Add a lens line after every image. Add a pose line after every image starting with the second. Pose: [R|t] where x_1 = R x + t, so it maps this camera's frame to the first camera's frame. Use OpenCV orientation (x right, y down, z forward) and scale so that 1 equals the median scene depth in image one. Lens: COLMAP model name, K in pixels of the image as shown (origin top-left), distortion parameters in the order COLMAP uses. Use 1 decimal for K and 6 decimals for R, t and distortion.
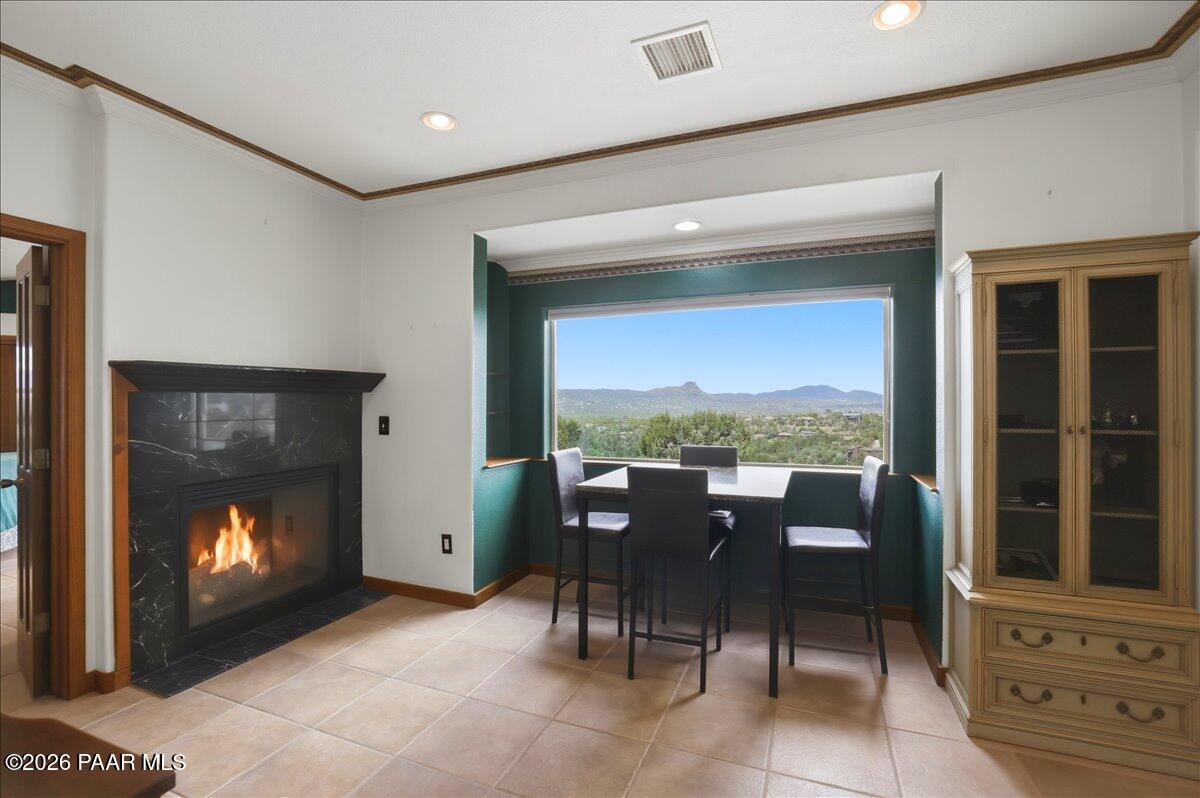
lens RADIAL K [[526.1, 0, 603.5], [0, 526.1, 403.4], [0, 0, 1]] dist [-0.013409, 0.000706]
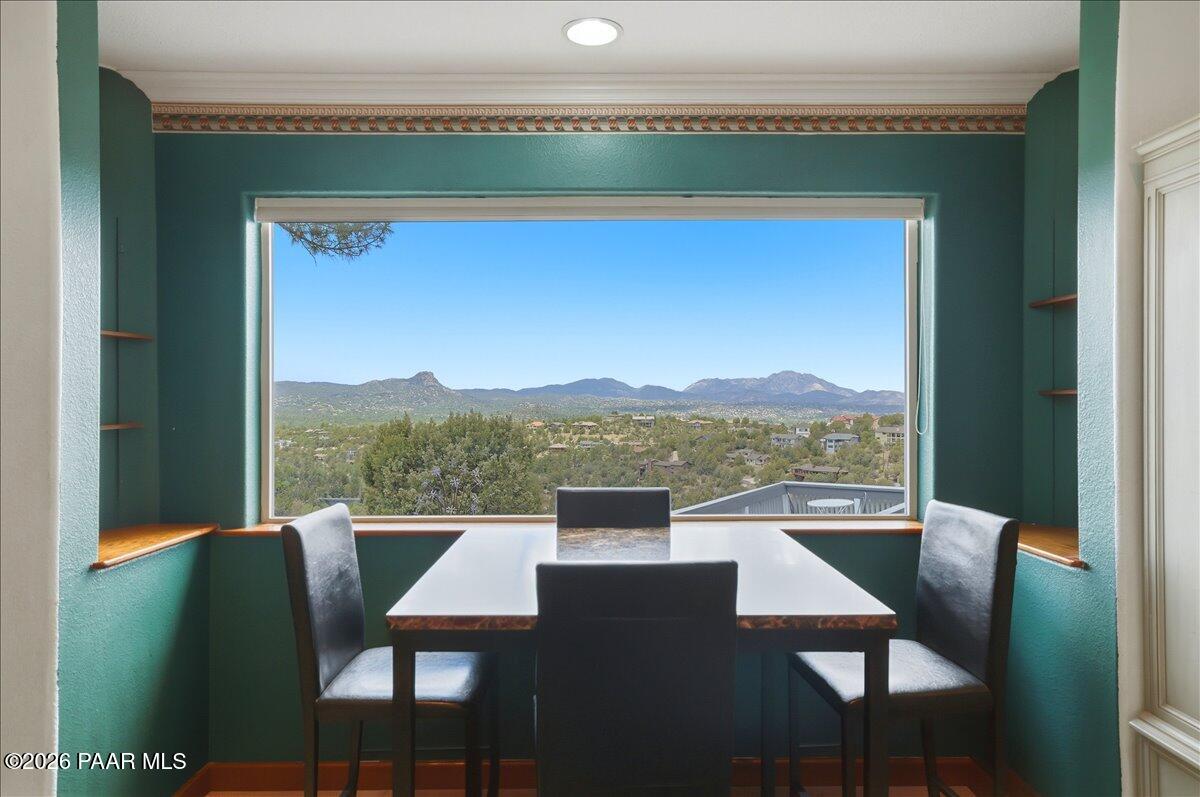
lens RADIAL K [[765.2, 0, 594.4], [0, 765.2, 396.2], [0, 0, 1]] dist [-0.004201, 0.003880]
pose [[0.927695, 0.002362, 0.373332, -0.078730], [0.001187, 0.999956, -0.009275, 0.000556], [-0.373338, 0.009048, 0.927651, 0.278379]]
